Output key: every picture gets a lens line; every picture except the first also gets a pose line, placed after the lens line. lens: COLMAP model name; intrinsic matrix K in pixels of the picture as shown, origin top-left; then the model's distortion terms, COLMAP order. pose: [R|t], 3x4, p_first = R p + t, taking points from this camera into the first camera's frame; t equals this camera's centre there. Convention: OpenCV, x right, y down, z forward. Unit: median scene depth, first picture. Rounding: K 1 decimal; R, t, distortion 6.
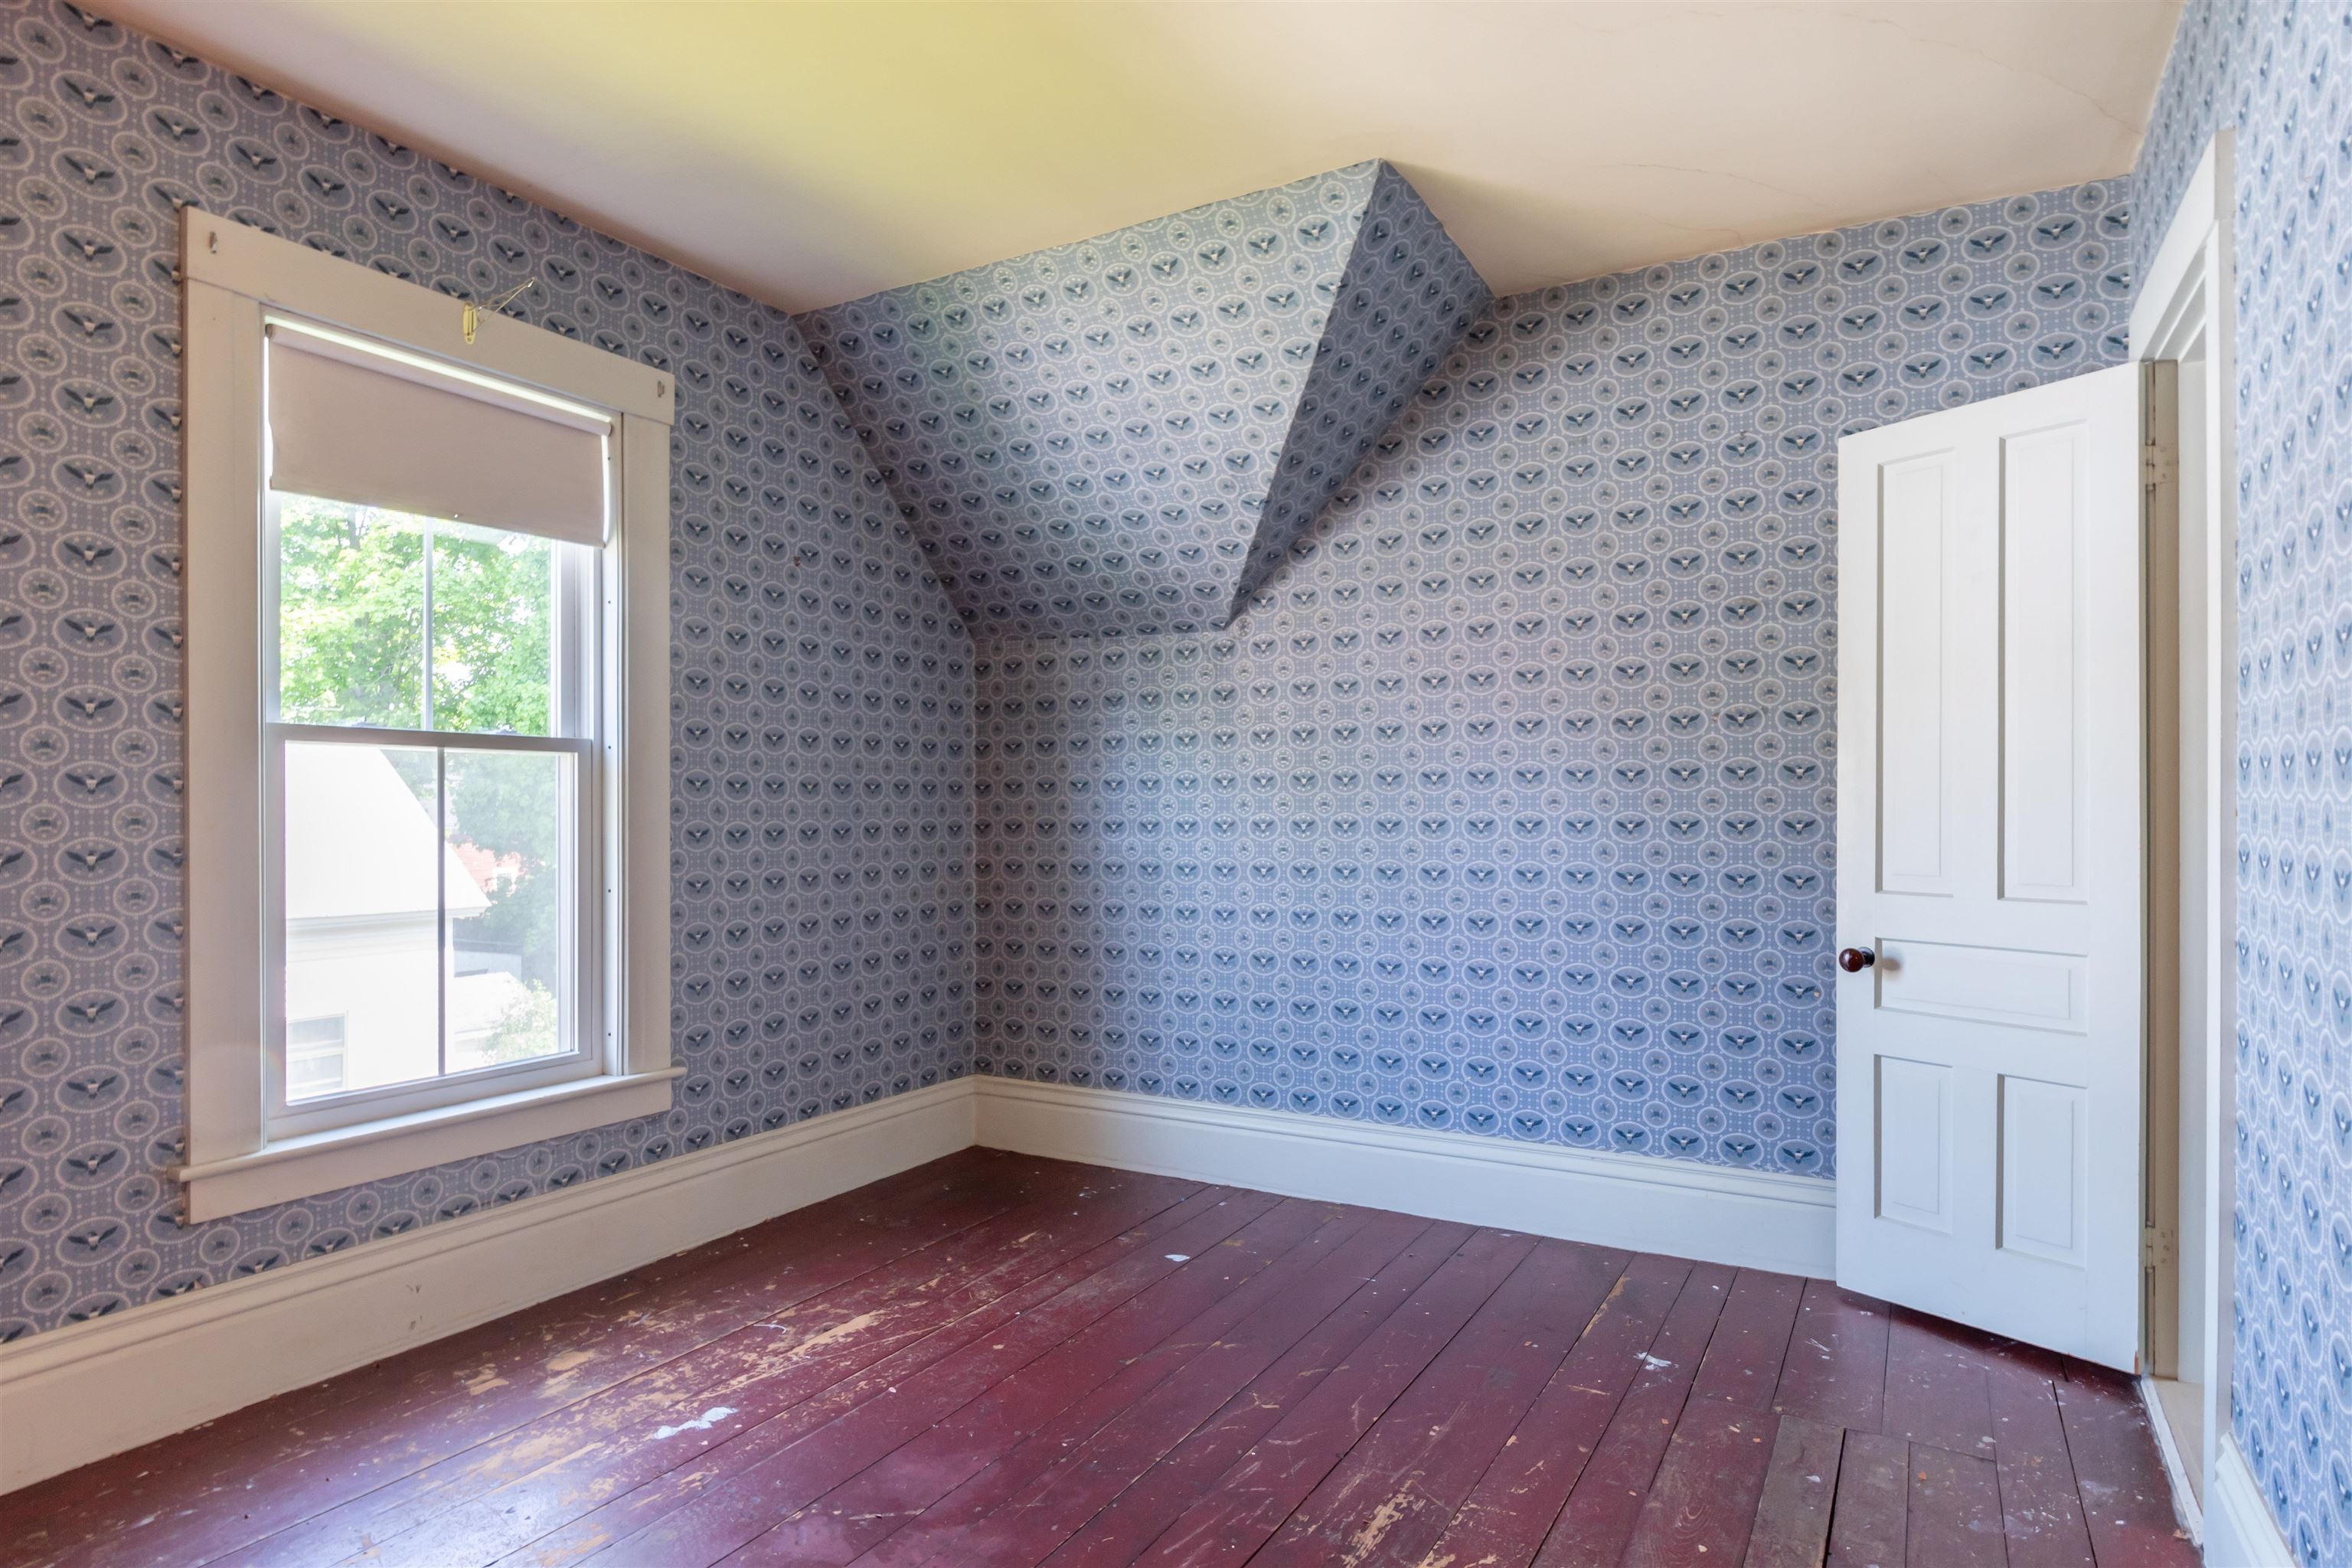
lens RADIAL K [[1349.5, 0, 1165.5], [0, 1349.5, 808.8], [0, 0, 1]] dist [-0.006907, -0.001691]
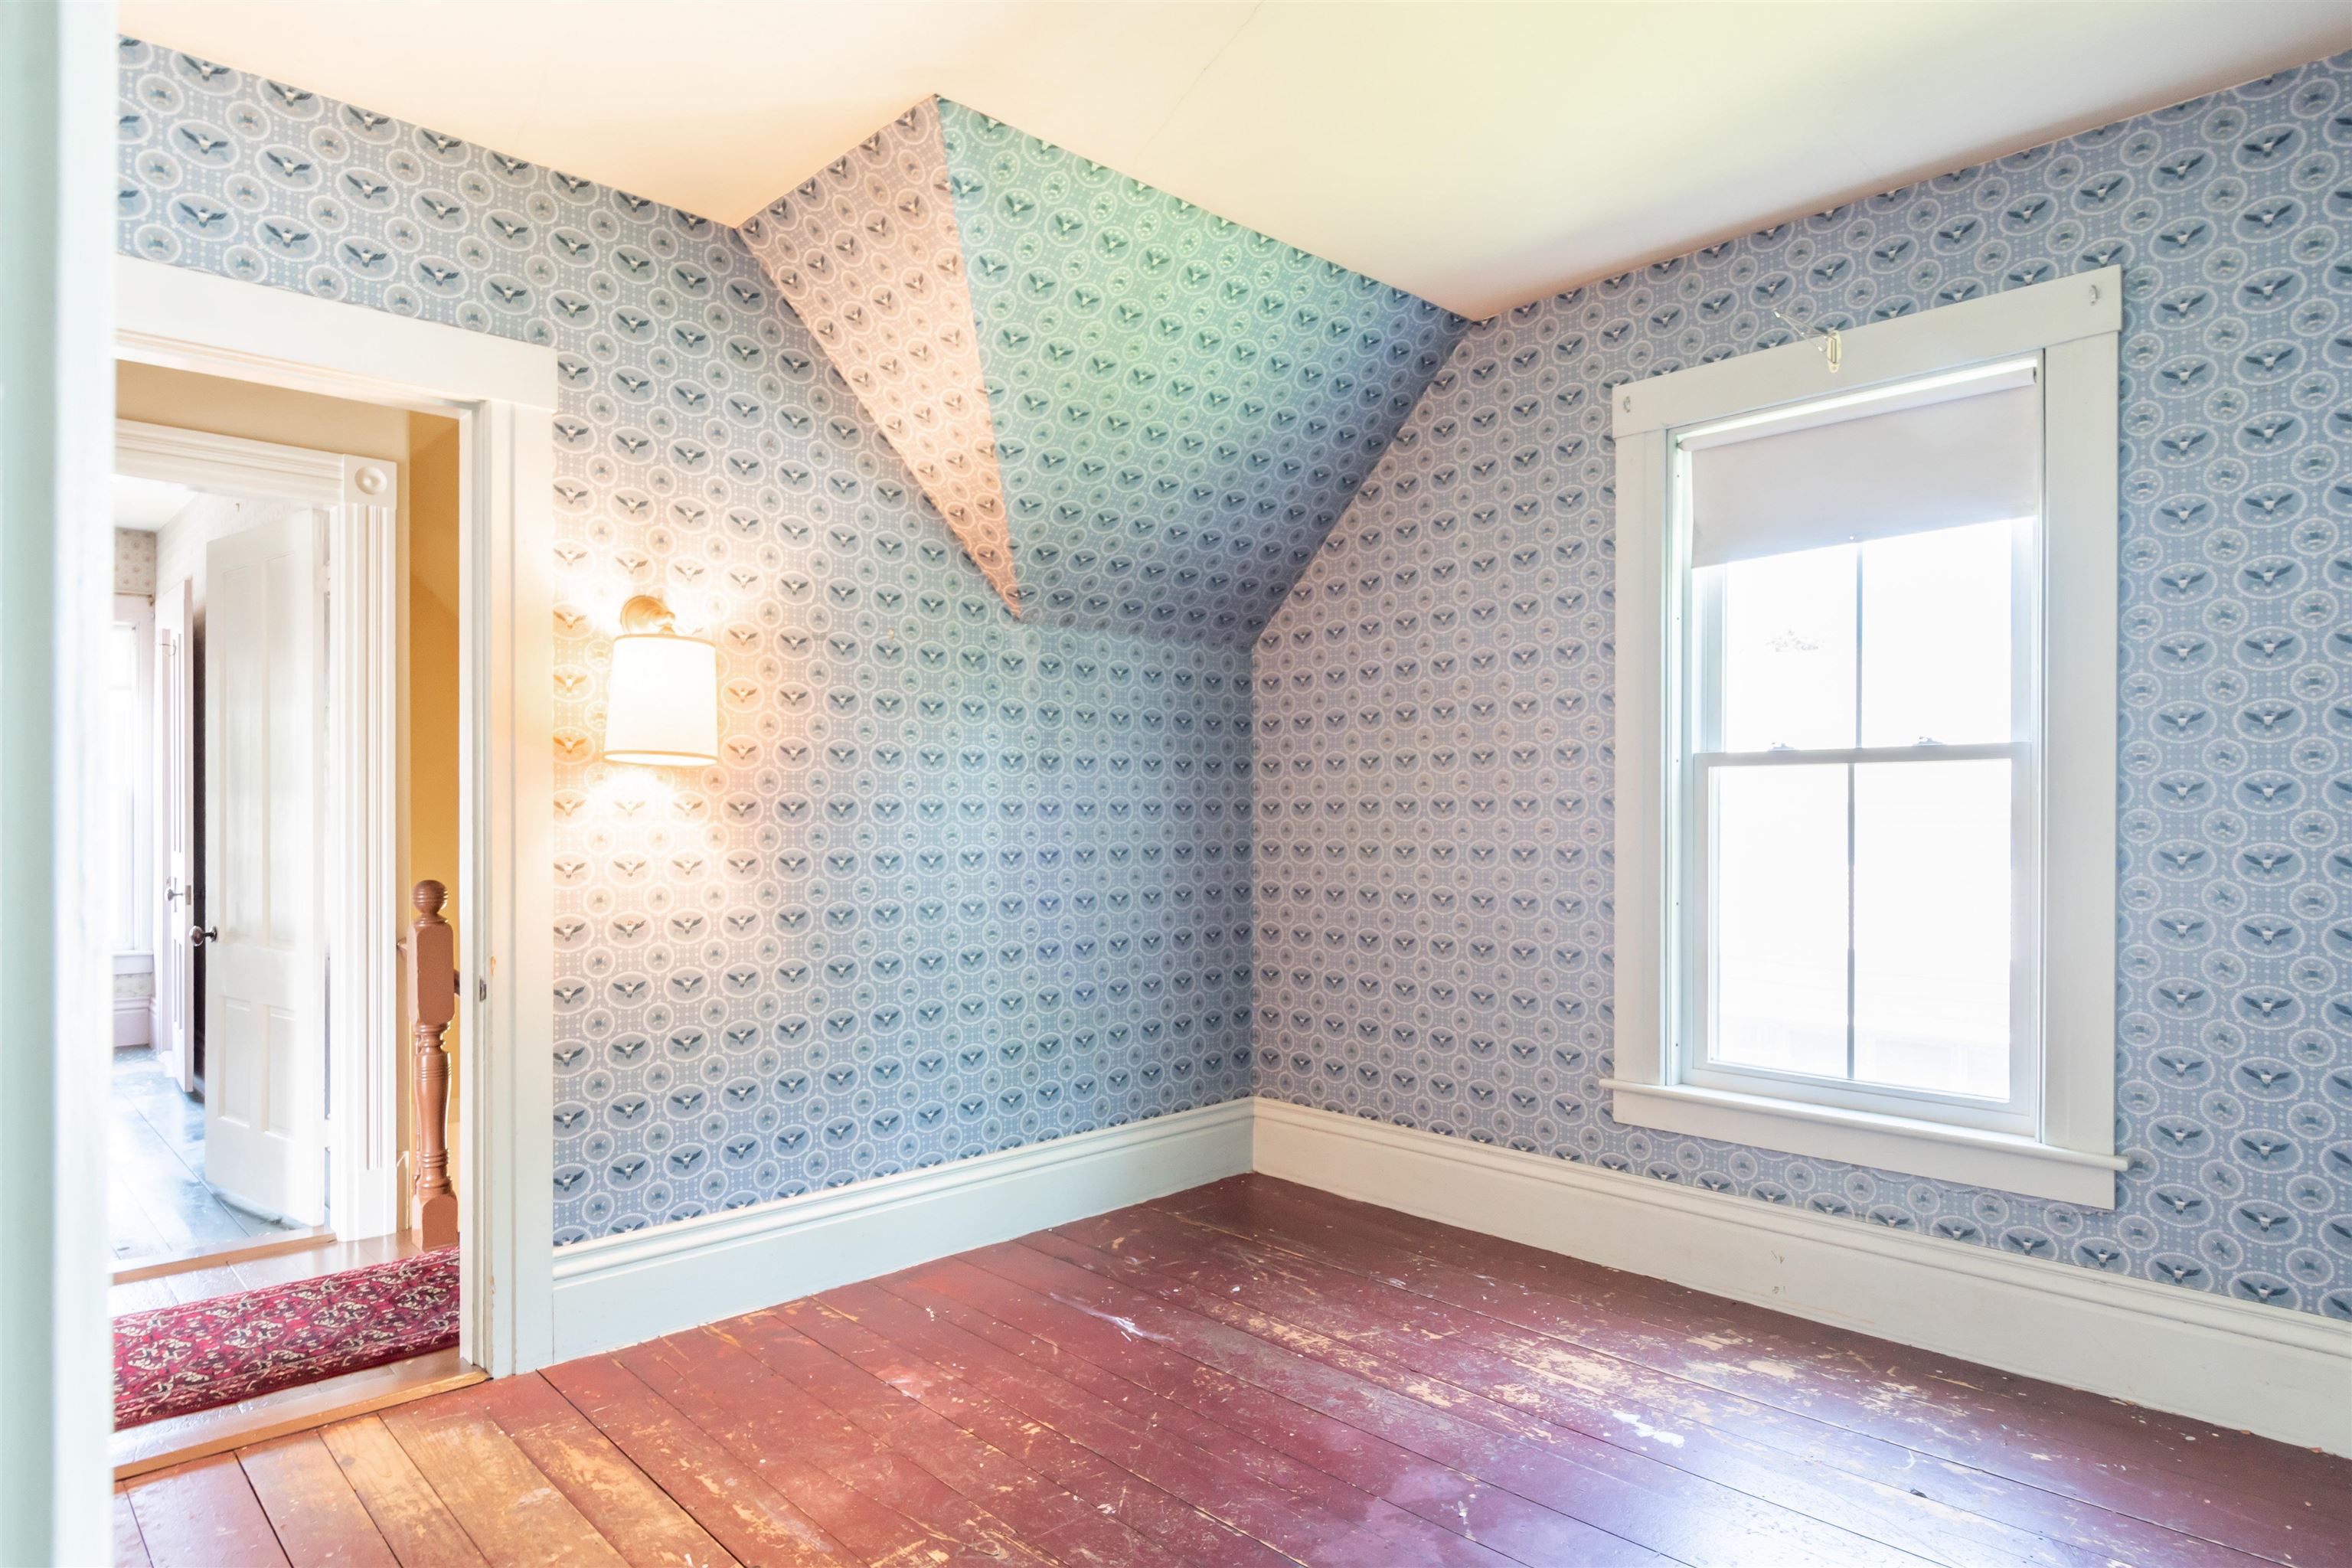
lens RADIAL K [[1349.5, 0, 1165.5], [0, 1349.5, 808.8], [0, 0, 1]] dist [-0.006907, -0.001691]
pose [[-0.307462, -0.010380, -0.951504, 0.618030], [-0.005110, 0.999944, -0.009257, 0.002082], [0.951547, 0.002016, -0.307498, 0.821216]]
